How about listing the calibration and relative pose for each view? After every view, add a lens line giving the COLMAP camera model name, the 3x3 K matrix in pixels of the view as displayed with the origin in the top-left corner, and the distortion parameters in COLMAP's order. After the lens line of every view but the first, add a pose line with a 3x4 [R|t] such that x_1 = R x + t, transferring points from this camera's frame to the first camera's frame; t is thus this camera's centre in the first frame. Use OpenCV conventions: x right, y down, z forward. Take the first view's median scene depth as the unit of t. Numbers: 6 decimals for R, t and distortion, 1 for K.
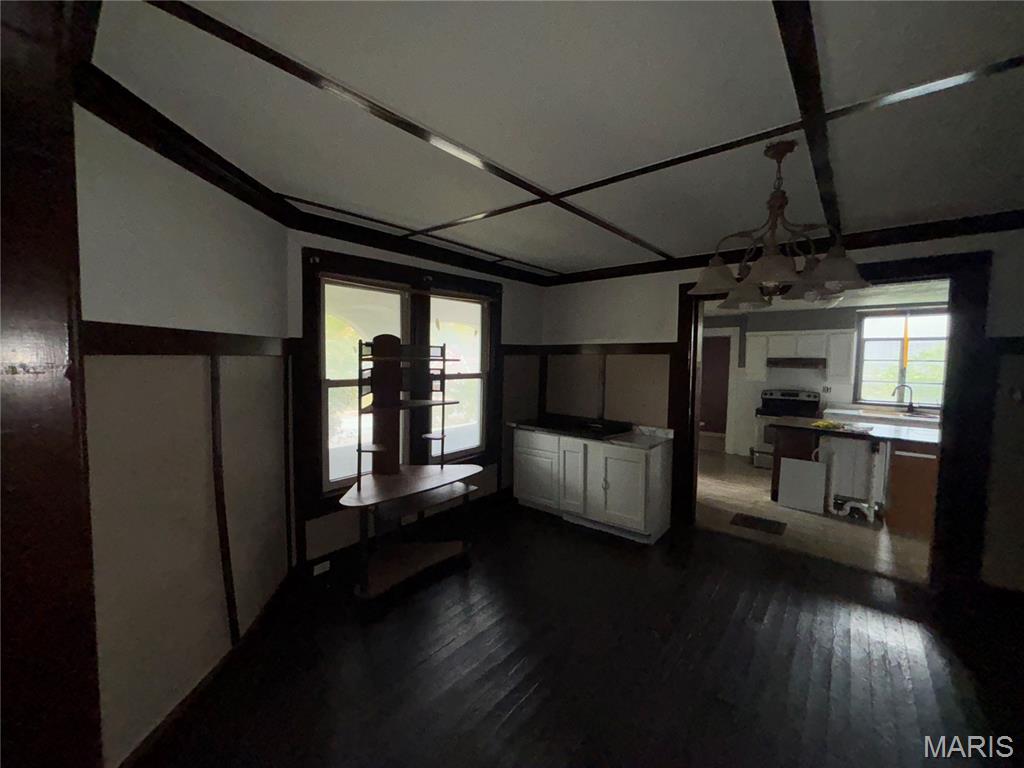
lens RADIAL K [[404.1, 0, 513.5], [0, 404.1, 378.4], [0, 0, 1]] dist [-0.001358, -0.000470]
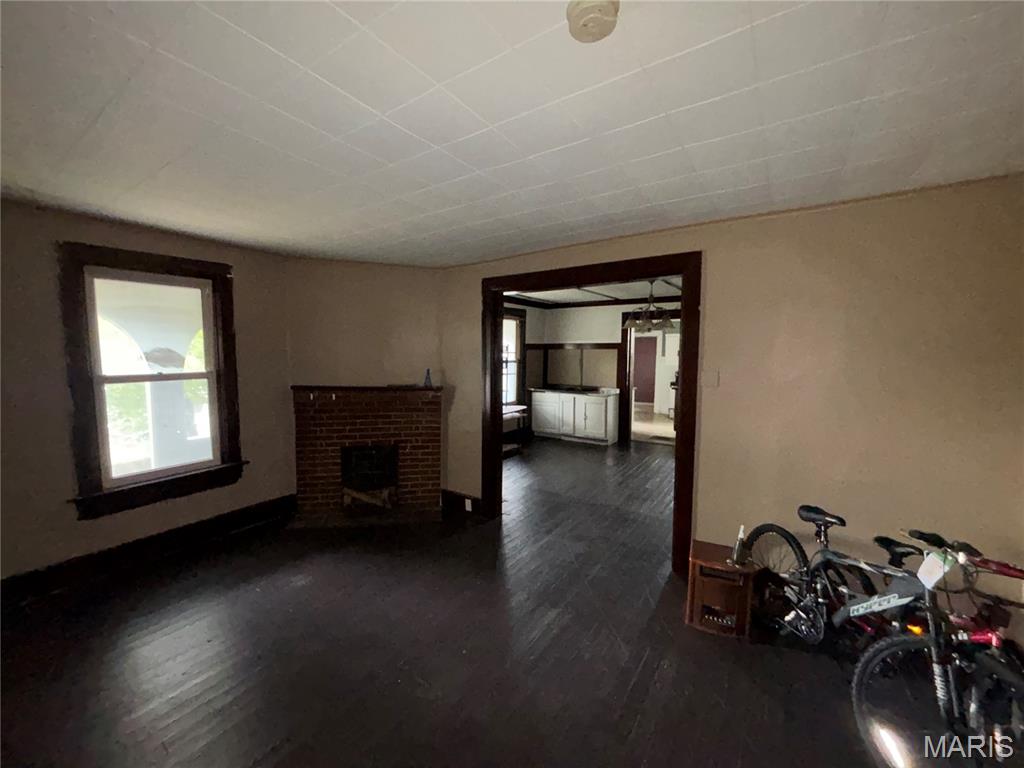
lens RADIAL K [[404.1, 0, 506.9], [0, 404.1, 382.6], [0, 0, 1]] dist [-0.001358, -0.000470]
pose [[0.994739, -0.009887, 0.101964, -0.320027], [0.007087, 0.999589, 0.027784, 0.039353], [-0.102196, -0.026915, 0.994400, -0.827127]]
